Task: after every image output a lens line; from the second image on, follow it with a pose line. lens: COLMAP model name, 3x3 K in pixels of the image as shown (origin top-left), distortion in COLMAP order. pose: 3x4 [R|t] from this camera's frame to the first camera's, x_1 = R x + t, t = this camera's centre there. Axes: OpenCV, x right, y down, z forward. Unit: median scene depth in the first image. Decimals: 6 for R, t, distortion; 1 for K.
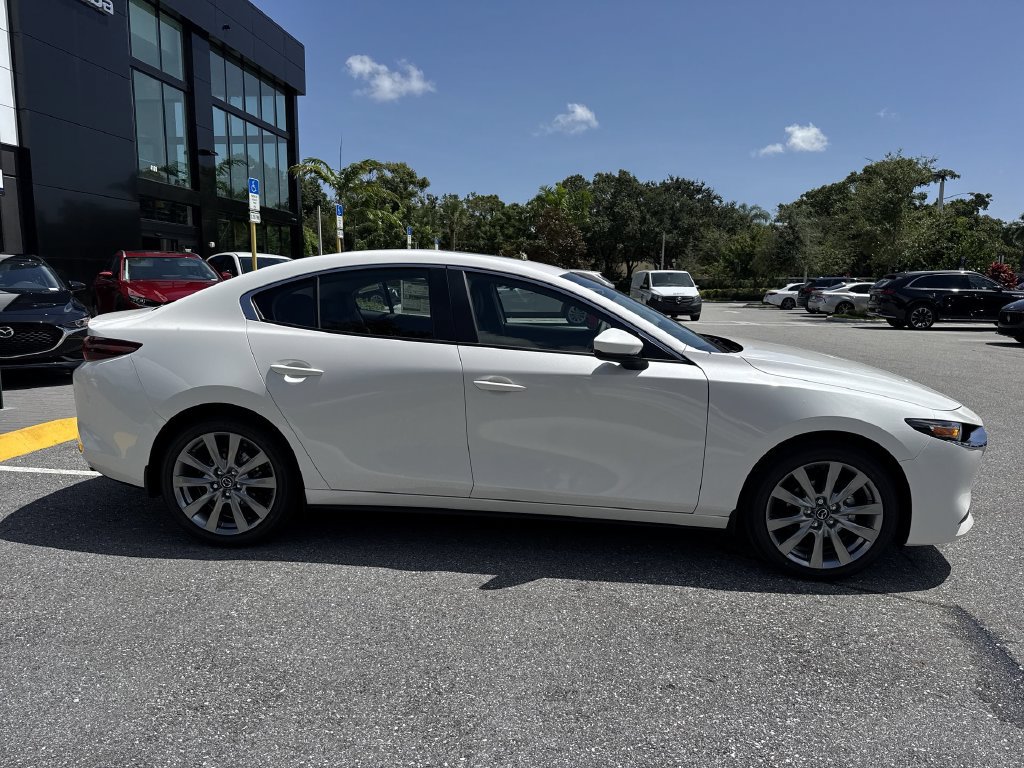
lens RADIAL K [[725.5, 0, 511.1], [0, 725.5, 397.8], [0, 0, 1]] dist [0.048792, -0.058192]
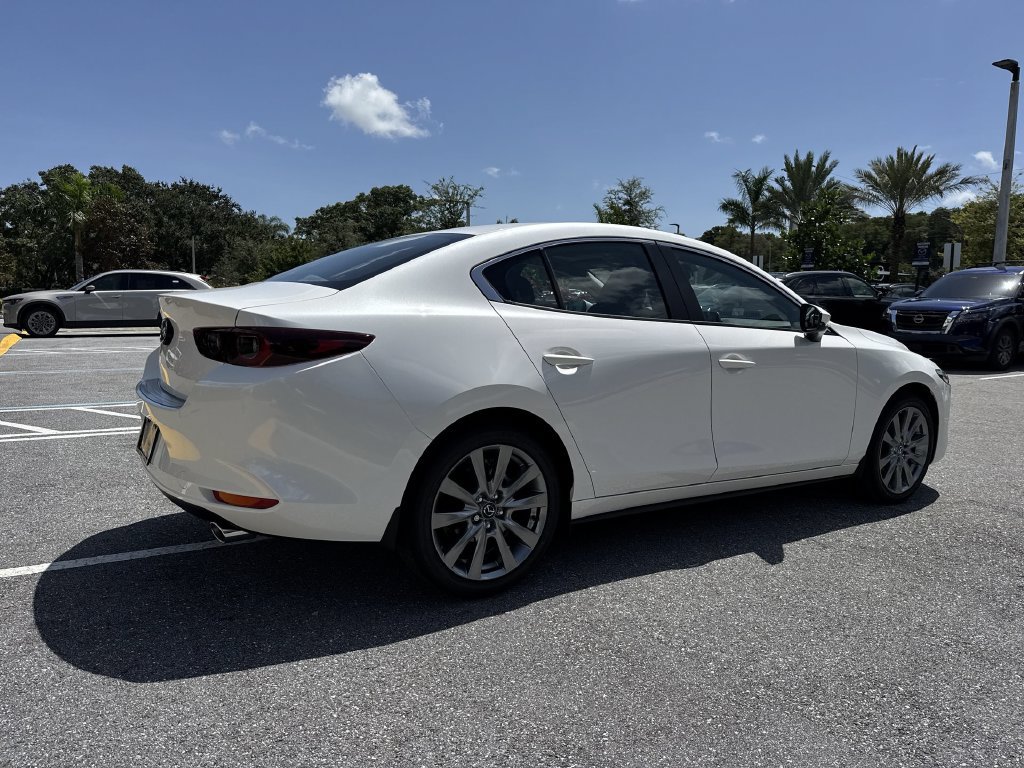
lens RADIAL K [[724.4, 0, 515.0], [0, 724.4, 394.8], [0, 0, 1]] dist [0.062267, -0.069389]
pose [[0.790852, -0.081538, 0.606551, -0.270123], [0.093669, 0.995535, 0.011698, -0.004150], [-0.604796, 0.047563, 0.794958, 0.121923]]
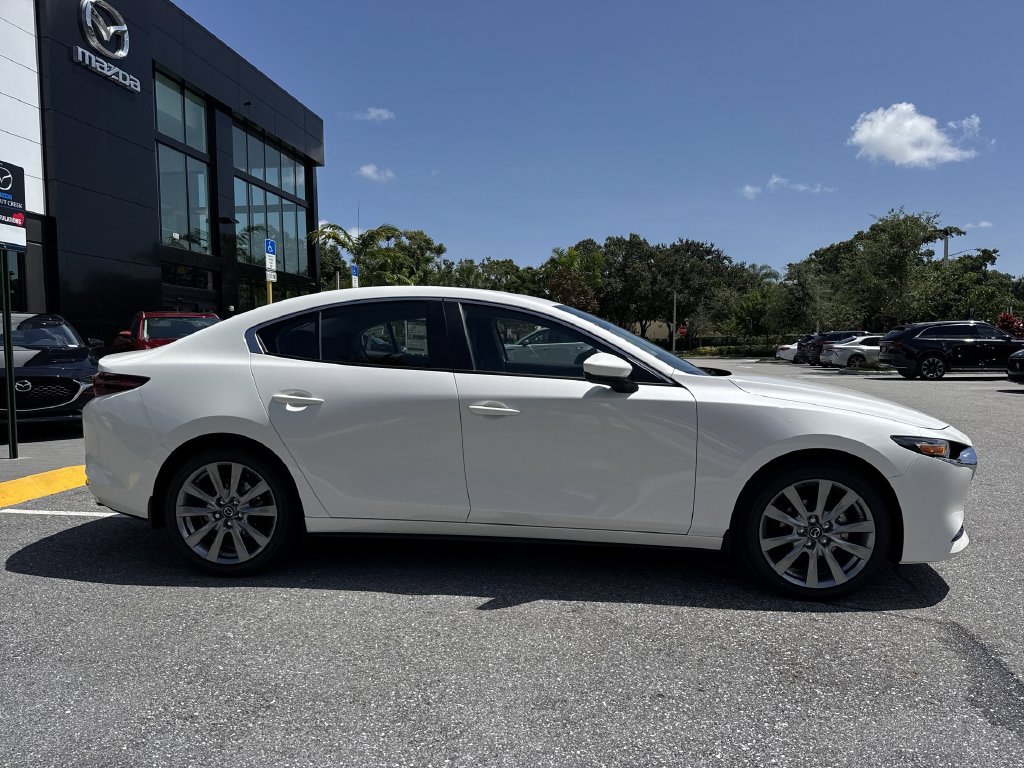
lens RADIAL K [[725.5, 0, 520.6], [0, 725.5, 392.9], [0, 0, 1]] dist [0.048792, -0.058192]
pose [[0.999817, -0.016139, -0.010231, 0.010262], [0.015140, 0.995718, -0.091196, 0.016418], [0.011659, 0.091024, 0.995780, -0.008266]]
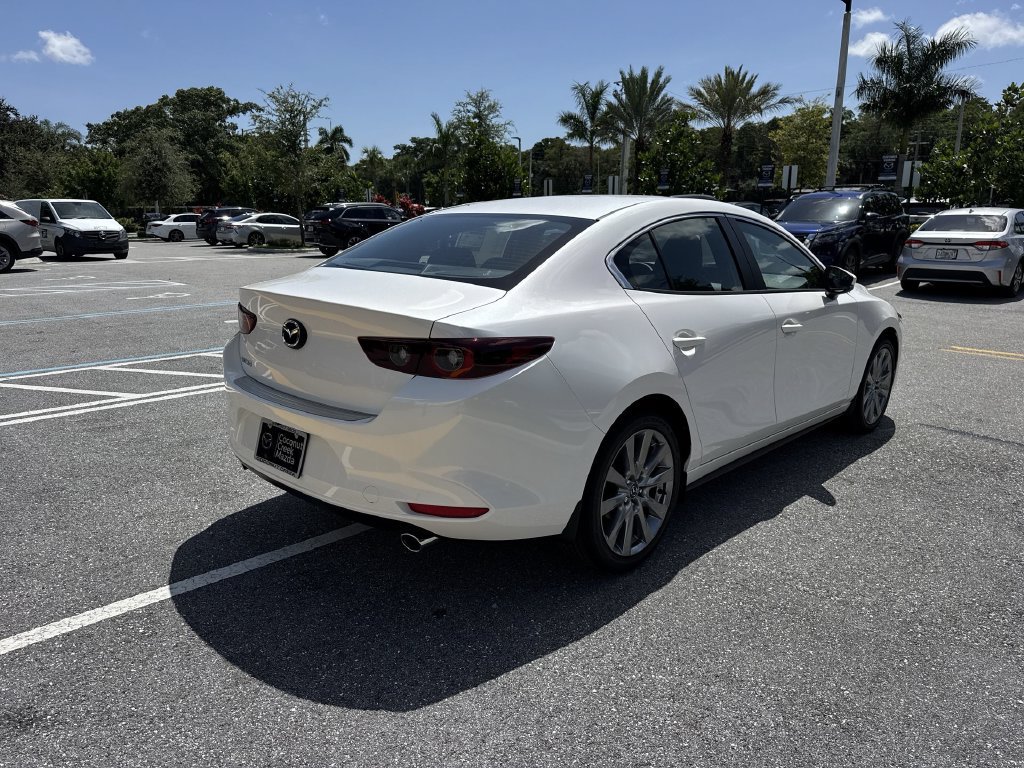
lens RADIAL K [[725.5, 0, 516.5], [0, 725.5, 393.6], [0, 0, 1]] dist [0.048792, -0.058192]
pose [[0.630618, -0.198560, 0.750263, -0.348391], [0.131194, 0.980079, 0.149109, -0.042510], [-0.764924, 0.004399, 0.644105, 0.190455]]
